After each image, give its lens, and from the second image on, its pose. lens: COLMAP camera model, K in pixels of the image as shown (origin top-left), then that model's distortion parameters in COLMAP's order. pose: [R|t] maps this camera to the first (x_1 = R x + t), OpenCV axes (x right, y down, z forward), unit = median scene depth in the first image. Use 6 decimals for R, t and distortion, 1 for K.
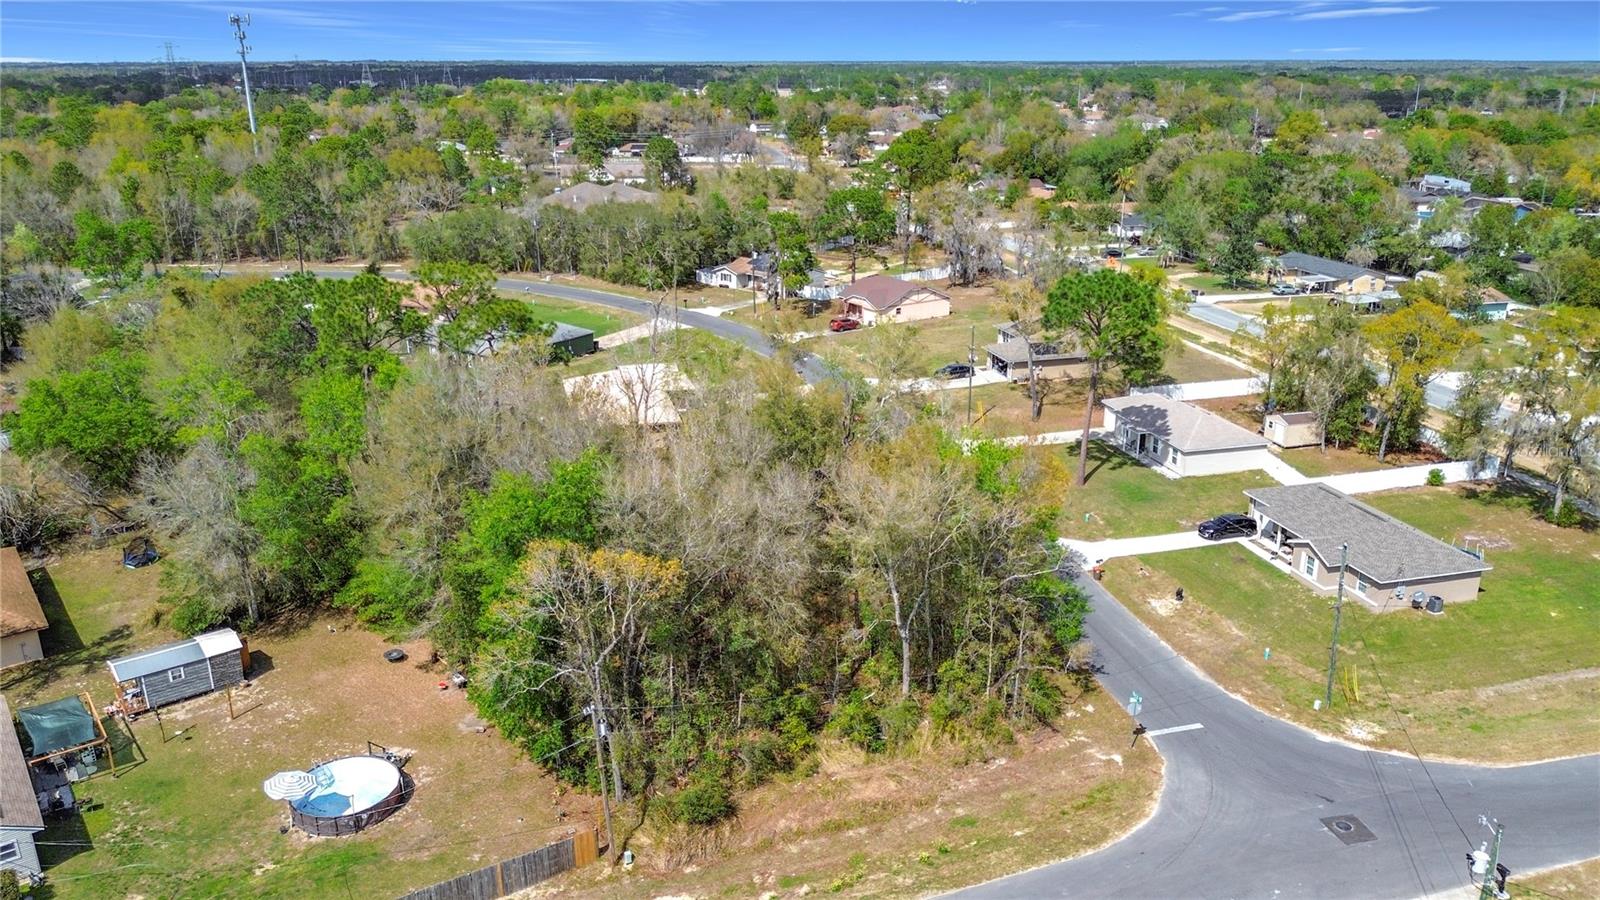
lens RADIAL K [[1167.5, 0, 800.0], [0, 1167.5, 450.0], [0, 0, 1]] dist [0.044619, -0.080037]
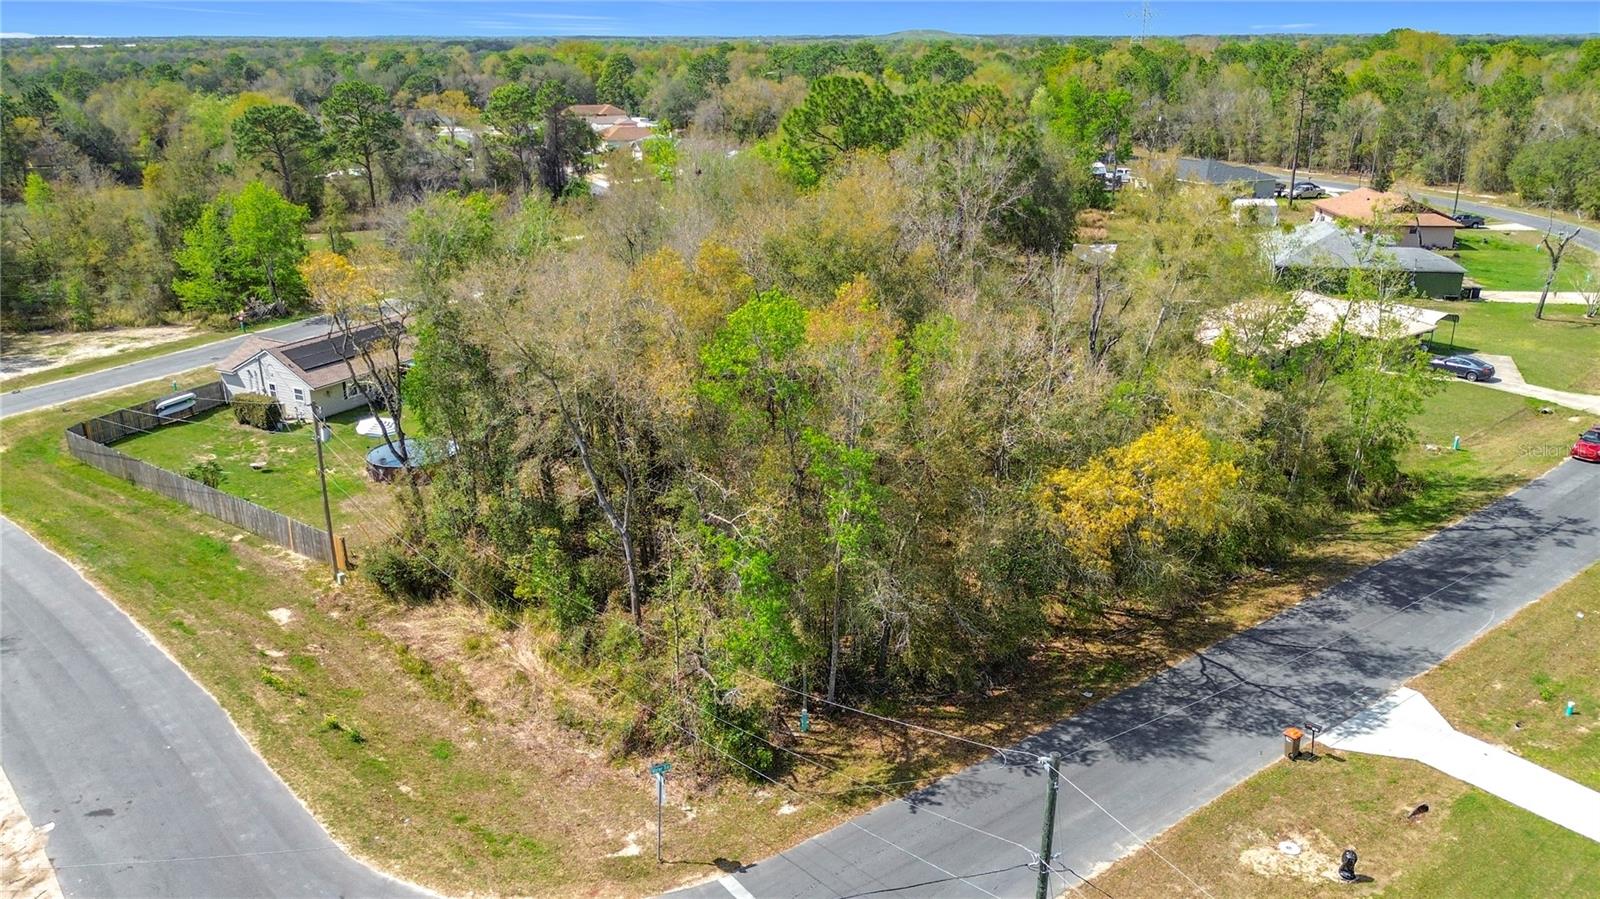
lens RADIAL K [[1162.7, 0, 796.7], [0, 1162.7, 449.9], [0, 0, 1]] dist [0.041622, -0.058540]
pose [[0.382014, 0.308326, -0.871206, 0.456408], [-0.290739, 0.934934, 0.203394, -0.037019], [0.877232, 0.175594, 0.446800, 0.484058]]
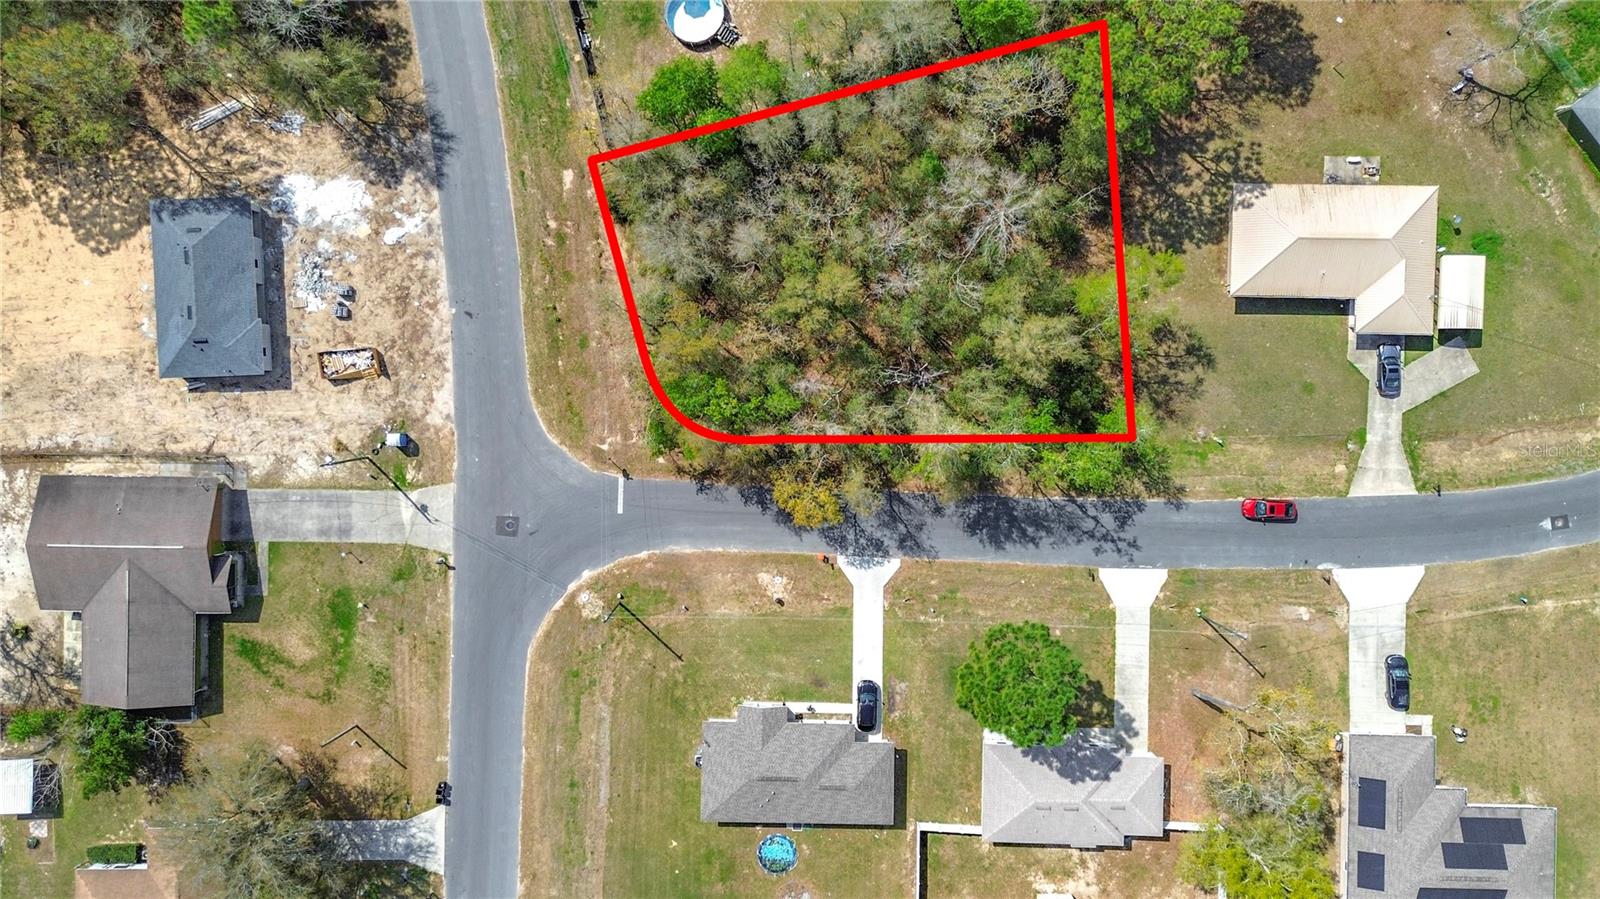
lens RADIAL K [[1124.7, 0, 803.6], [0, 1124.7, 421.5], [0, 0, 1]] dist [0.057686, -0.053184]
pose [[-0.273413, 0.961621, 0.023041, 0.071938], [-0.288139, -0.104732, 0.951844, -0.861211], [0.917726, 0.253608, 0.305715, 0.466485]]
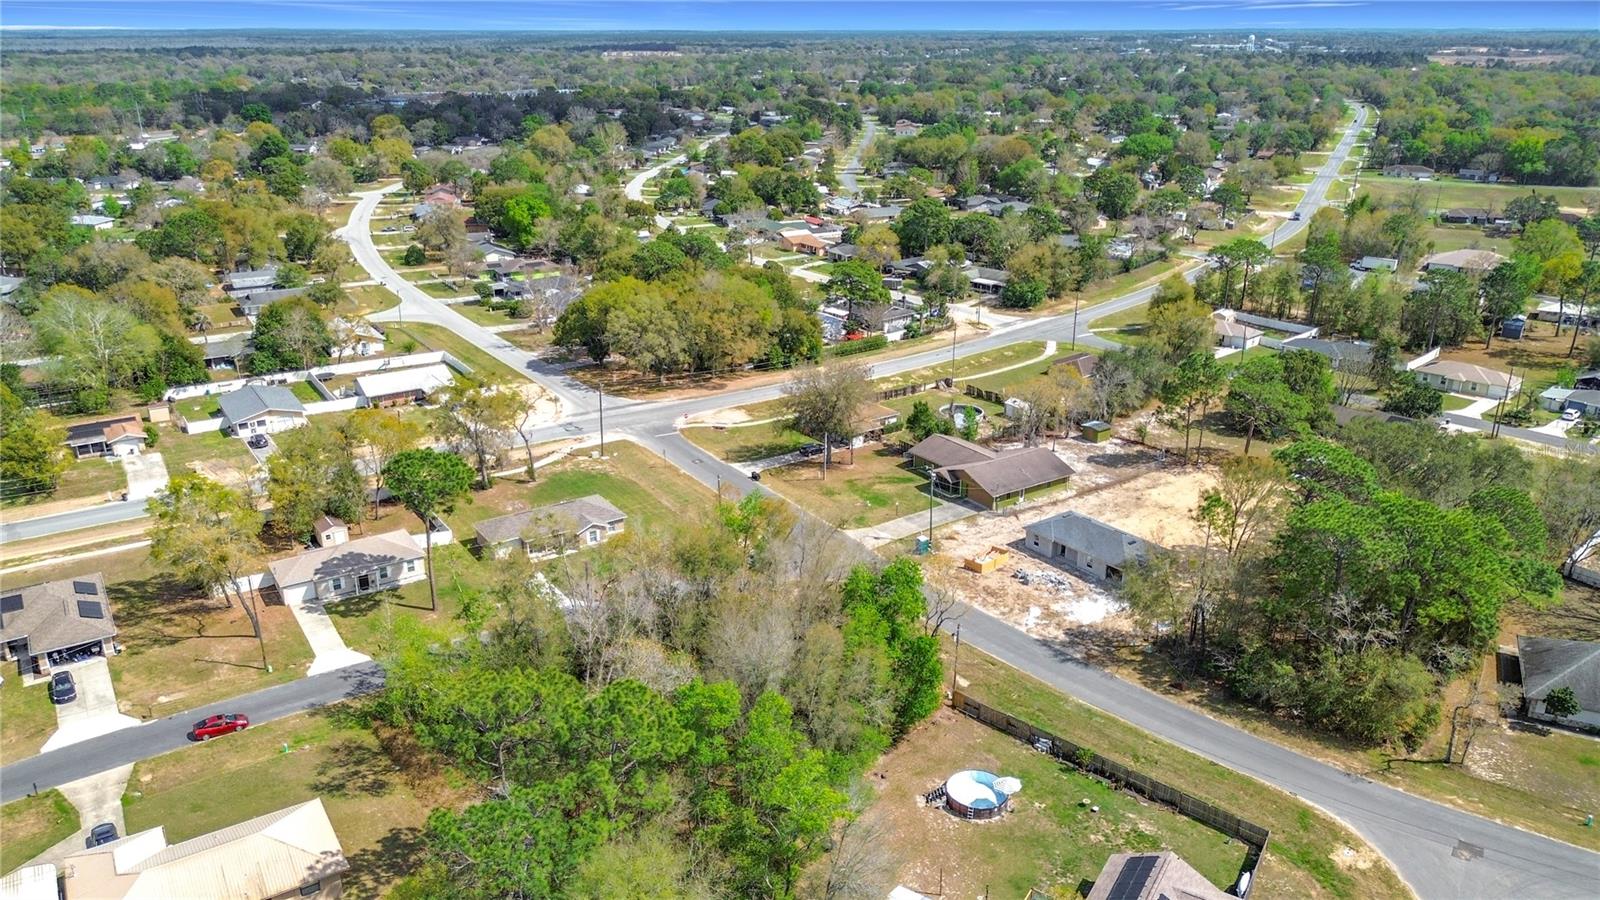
lens RADIAL K [[1143.9, 0, 801.8], [0, 1143.9, 451.7], [0, 0, 1]] dist [0.054029, -0.064777]
pose [[-0.328234, -0.325405, 0.886778, -0.951886], [0.299330, 0.854576, 0.424383, -0.531656], [-0.895915, 0.404735, -0.183097, 0.790035]]
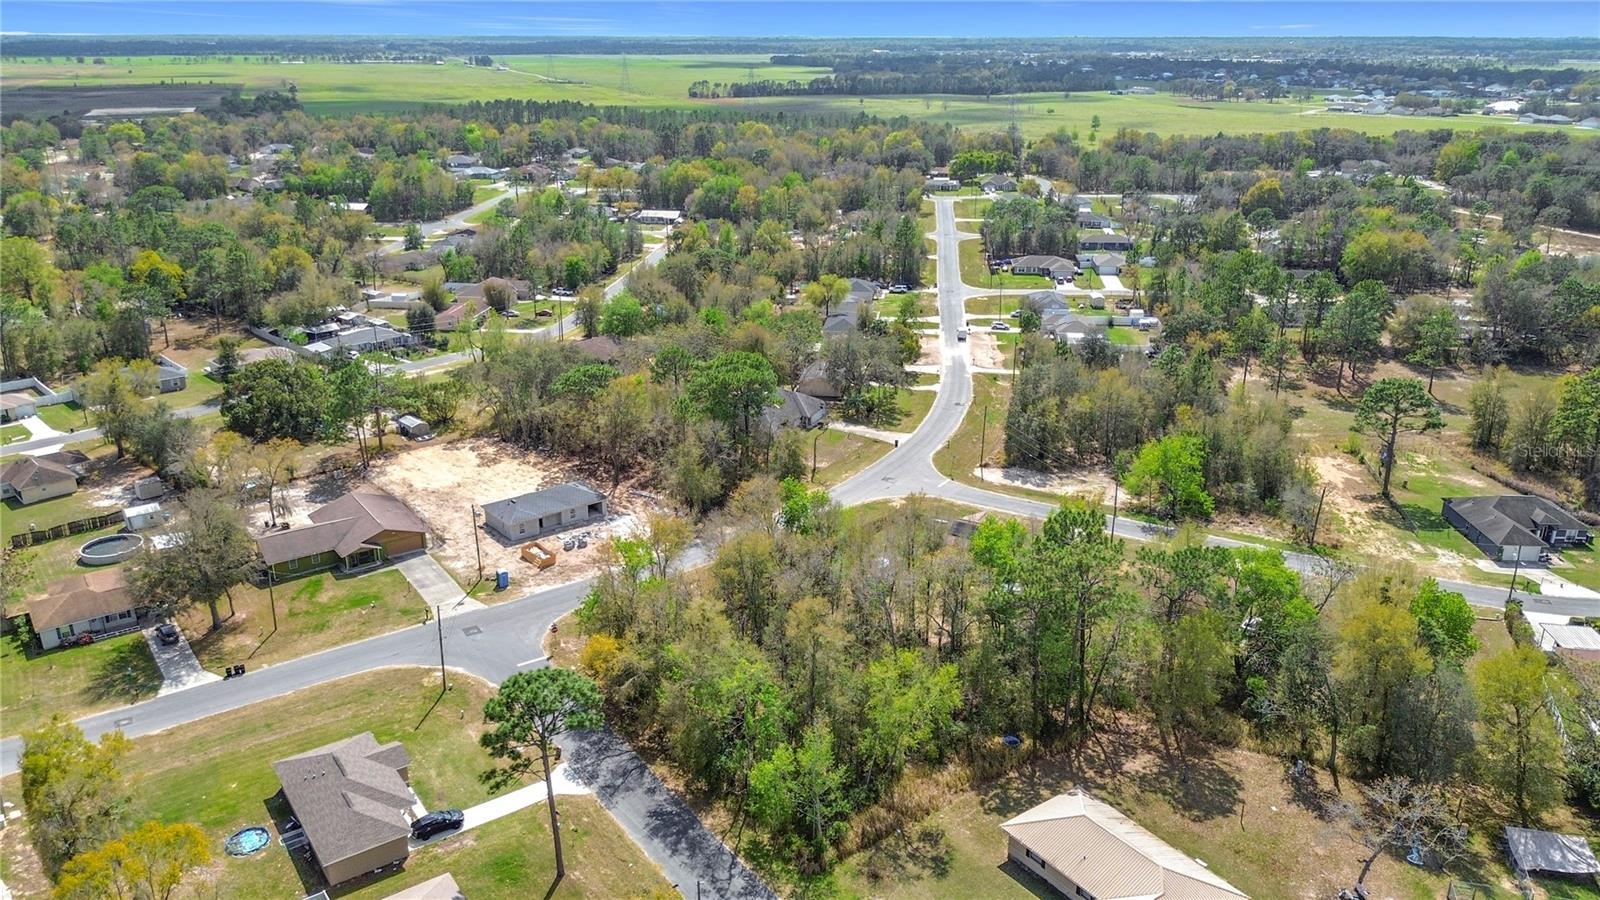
lens RADIAL K [[1150.1, 0, 794.3], [0, 1150.1, 455.9], [0, 0, 1]] dist [0.047447, -0.059630]
pose [[-0.936094, 0.120151, -0.330594, 0.328706], [-0.112121, 0.788908, 0.604196, -0.829113], [0.333403, 0.602650, -0.725021, 1.528117]]
